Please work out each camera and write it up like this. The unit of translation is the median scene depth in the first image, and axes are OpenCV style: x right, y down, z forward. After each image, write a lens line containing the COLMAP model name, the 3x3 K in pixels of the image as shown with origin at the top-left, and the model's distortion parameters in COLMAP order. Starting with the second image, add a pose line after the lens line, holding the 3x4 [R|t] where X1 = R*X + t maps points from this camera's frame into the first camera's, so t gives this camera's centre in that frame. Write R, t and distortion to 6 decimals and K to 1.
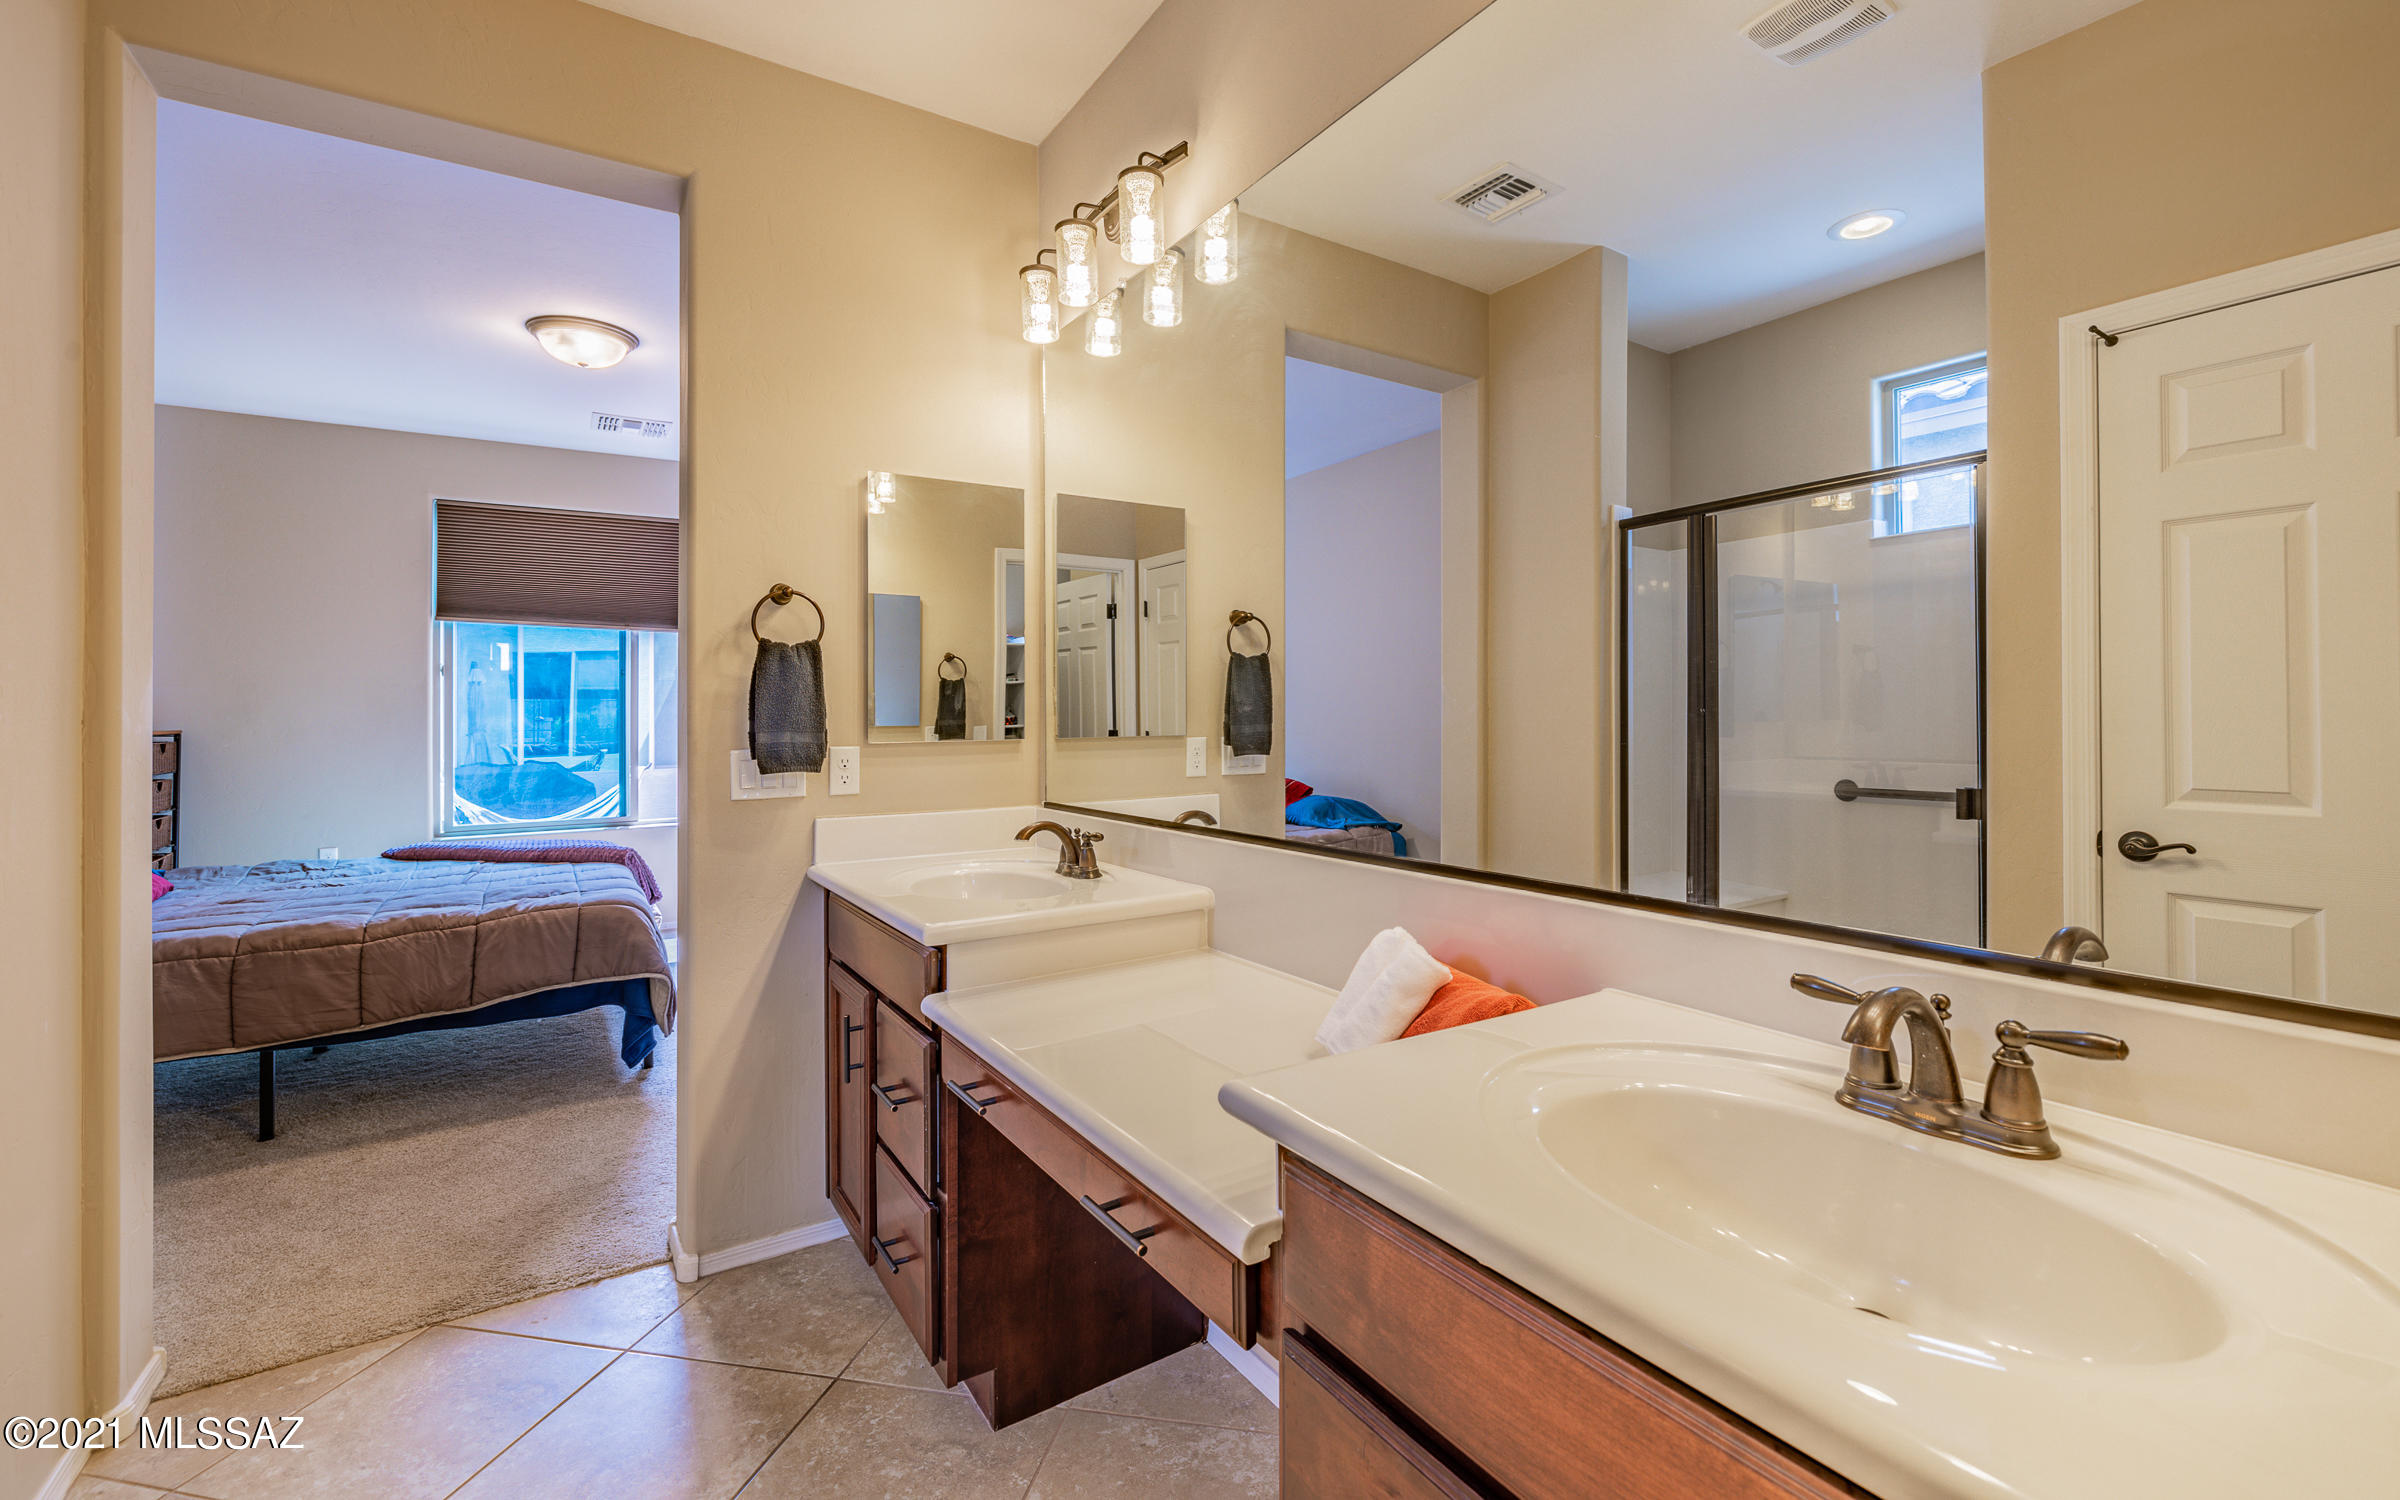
lens RADIAL K [[1020.0, 0, 1194.2], [0, 1020.0, 713.0], [0, 0, 1]] dist [-0.000057, 0.000055]
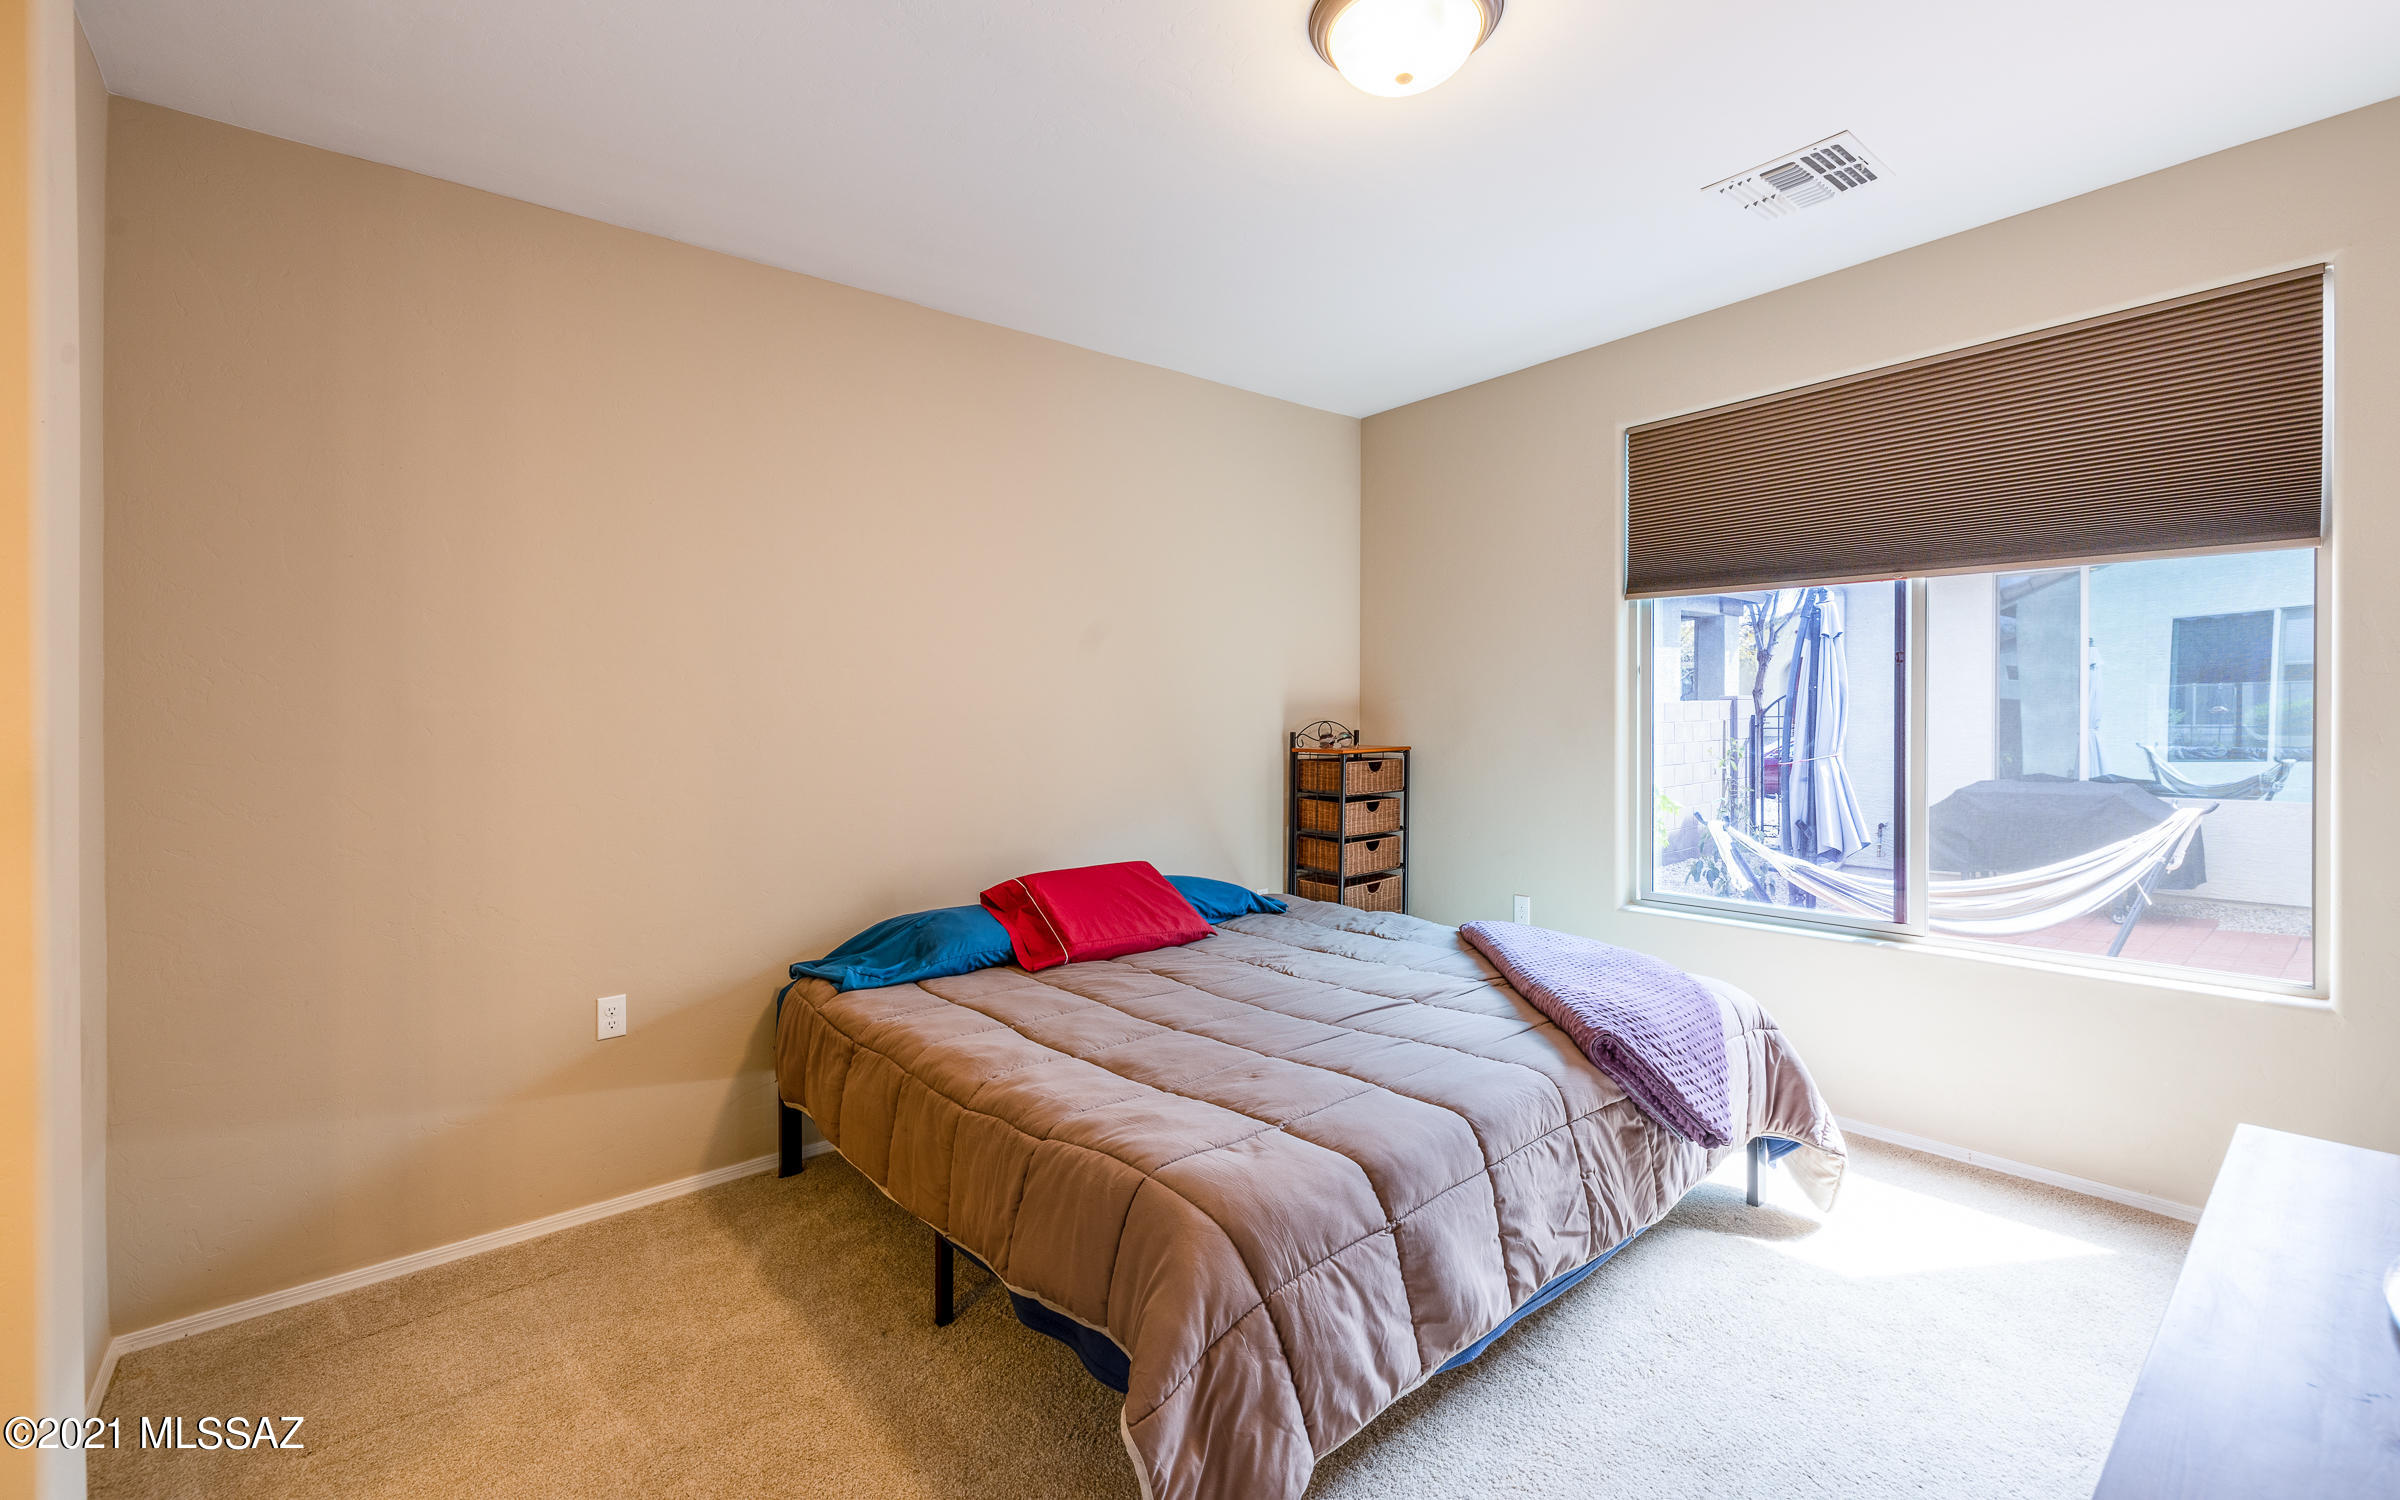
lens RADIAL K [[1020.0, 0, 1194.2], [0, 1020.0, 713.0], [0, 0, 1]] dist [-0.000057, 0.000055]
pose [[0.132319, 0.009446, -0.991162, -0.076132], [0.014474, 0.999830, 0.011461, -0.024092], [0.991102, -0.015862, 0.132160, 0.599037]]
